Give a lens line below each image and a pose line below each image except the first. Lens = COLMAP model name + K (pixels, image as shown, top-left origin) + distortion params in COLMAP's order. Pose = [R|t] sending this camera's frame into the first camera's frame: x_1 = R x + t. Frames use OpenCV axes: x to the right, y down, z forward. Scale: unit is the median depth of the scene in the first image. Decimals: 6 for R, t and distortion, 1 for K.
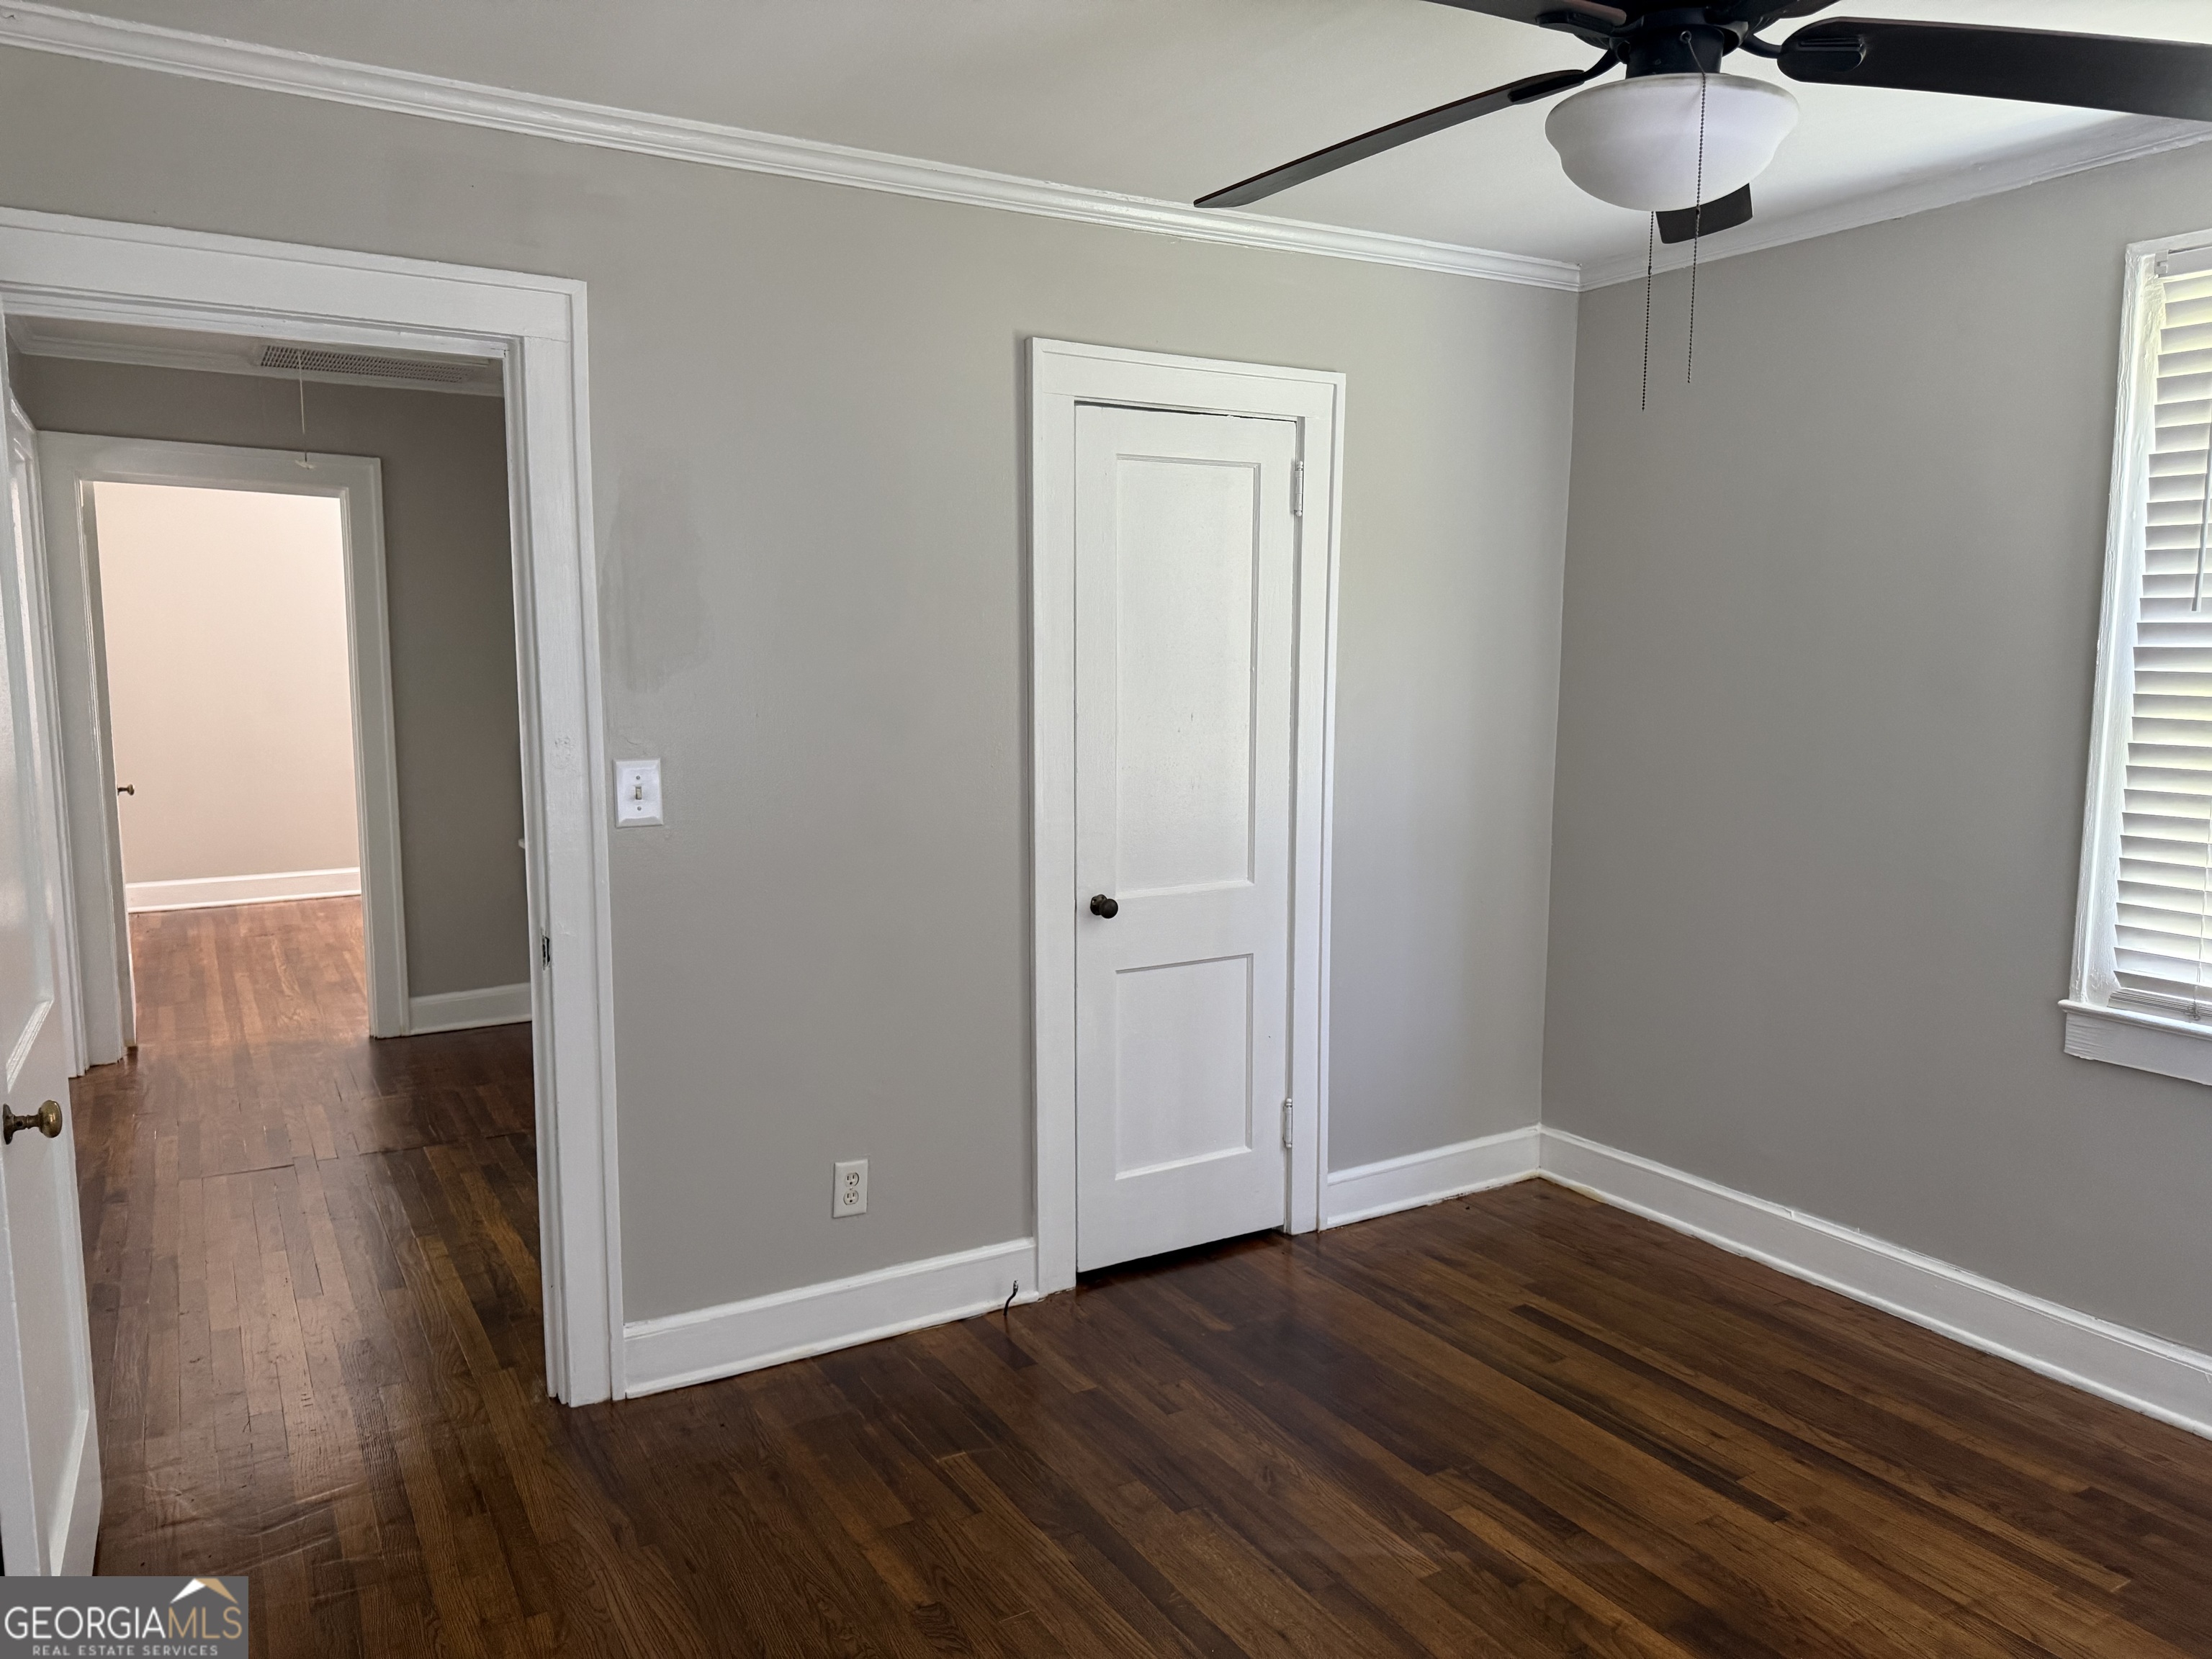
lens RADIAL K [[1561.3, 0, 1100.8], [0, 1561.3, 852.7], [0, 0, 1]] dist [0.056004, -0.069990]
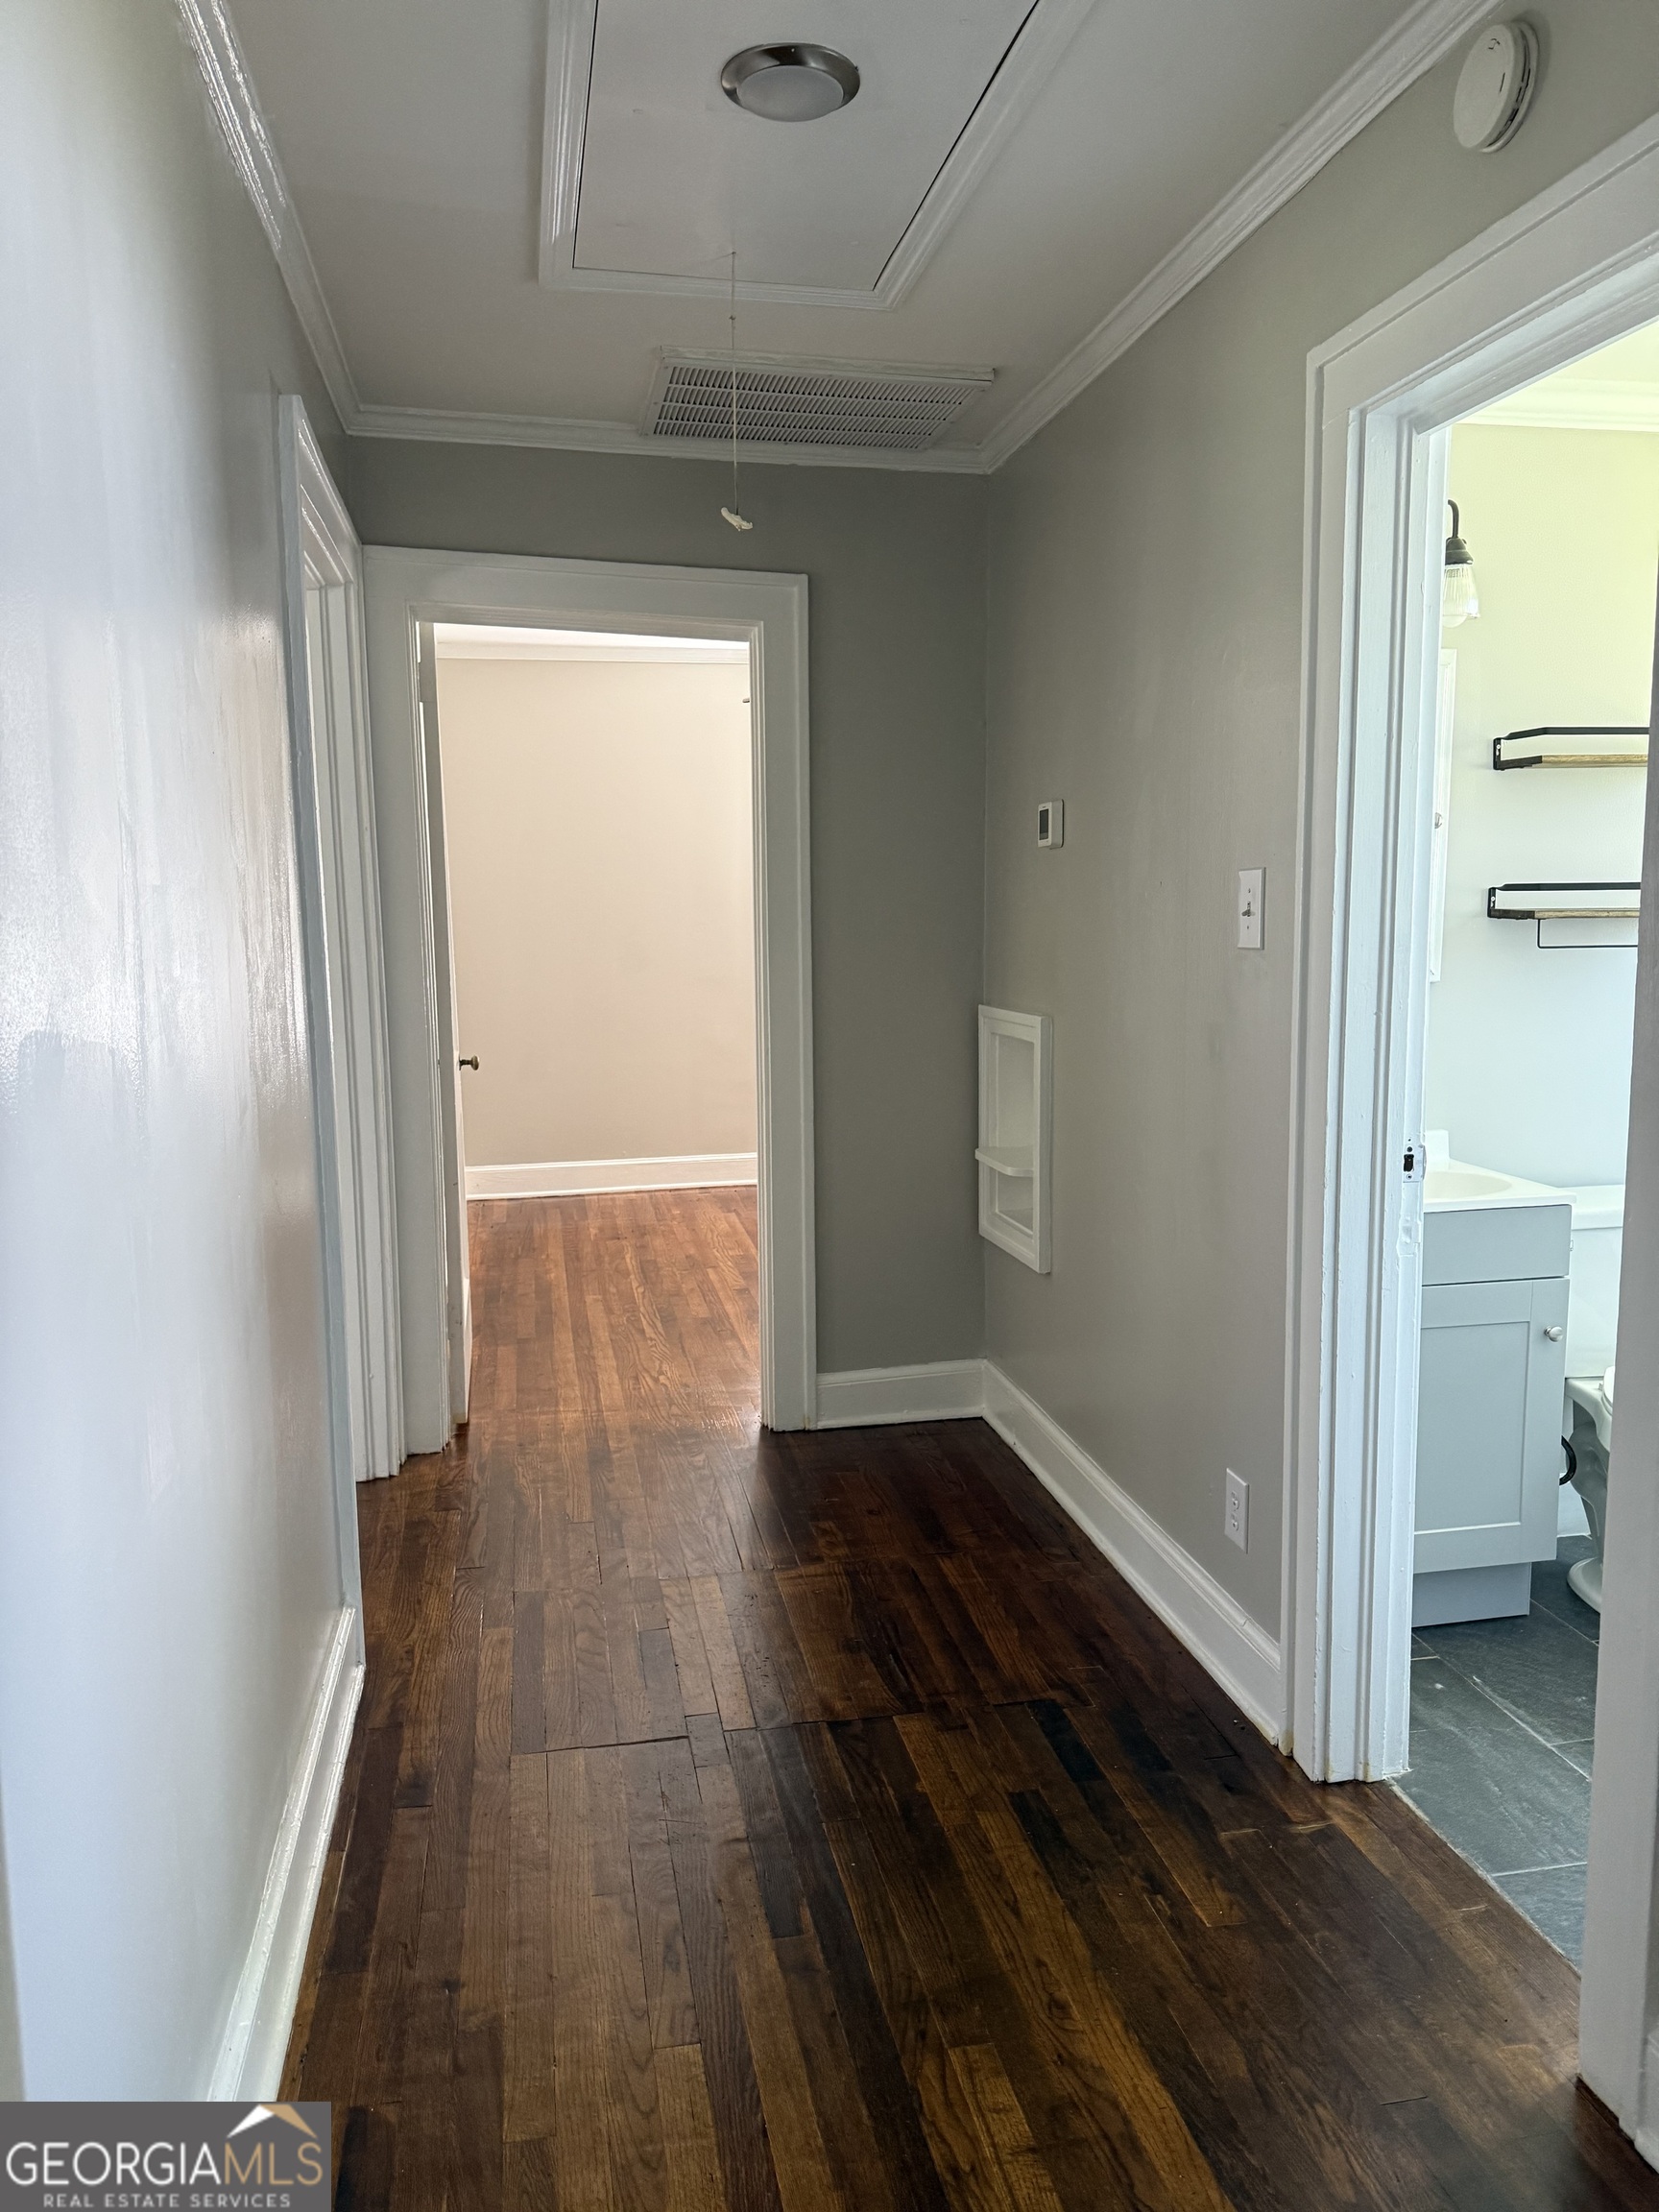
lens RADIAL K [[1561.3, 0, 836.1], [0, 1561.3, 1094.9], [0, 0, 1]] dist [0.056004, -0.069990]
pose [[0.944586, 0.021683, -0.327546, -0.215653], [-0.026614, 0.999590, -0.010580, -0.021957], [0.327182, 0.018711, 0.944776, 0.366988]]
